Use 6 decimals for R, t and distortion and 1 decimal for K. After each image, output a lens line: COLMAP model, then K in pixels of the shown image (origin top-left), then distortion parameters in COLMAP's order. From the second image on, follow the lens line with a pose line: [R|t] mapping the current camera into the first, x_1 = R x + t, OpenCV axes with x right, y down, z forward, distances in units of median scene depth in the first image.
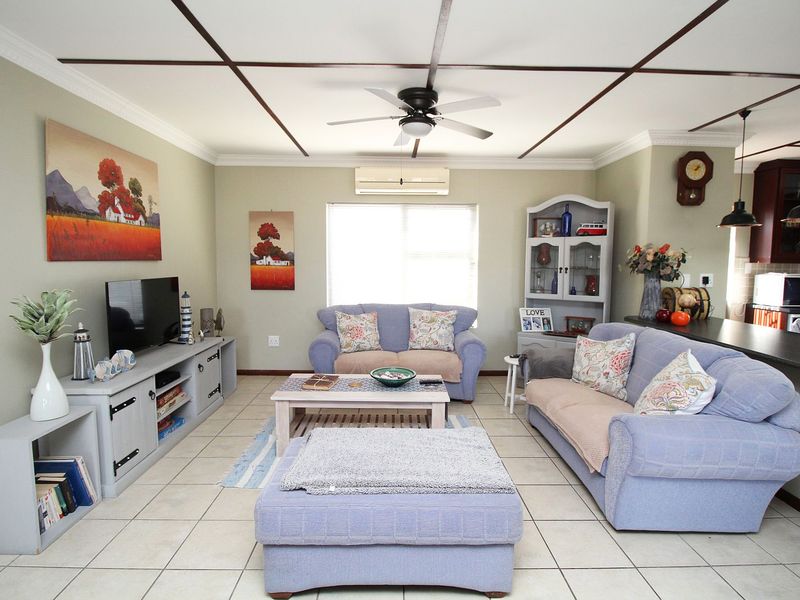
lens RADIAL K [[421.6, 0, 400.5], [0, 421.6, 294.7], [0, 0, 1]] dist [-0.002335, -0.012352]
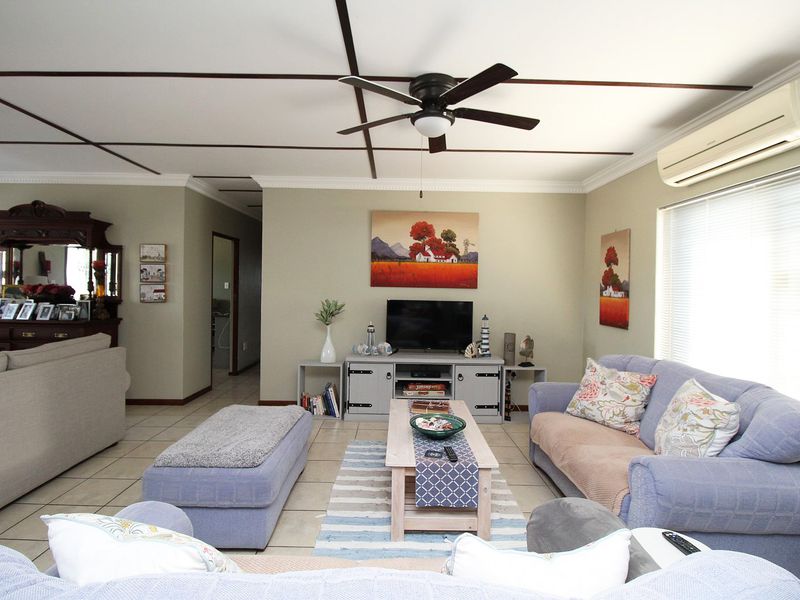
lens RADIAL K [[421.6, 0, 402.6], [0, 421.6, 297.7], [0, 0, 1]] dist [-0.002335, -0.012352]
pose [[-0.014547, 0.015392, -0.999776, 0.803981], [-0.103494, 0.994488, 0.016817, -0.060988], [0.994524, 0.103716, -0.012873, 0.919671]]
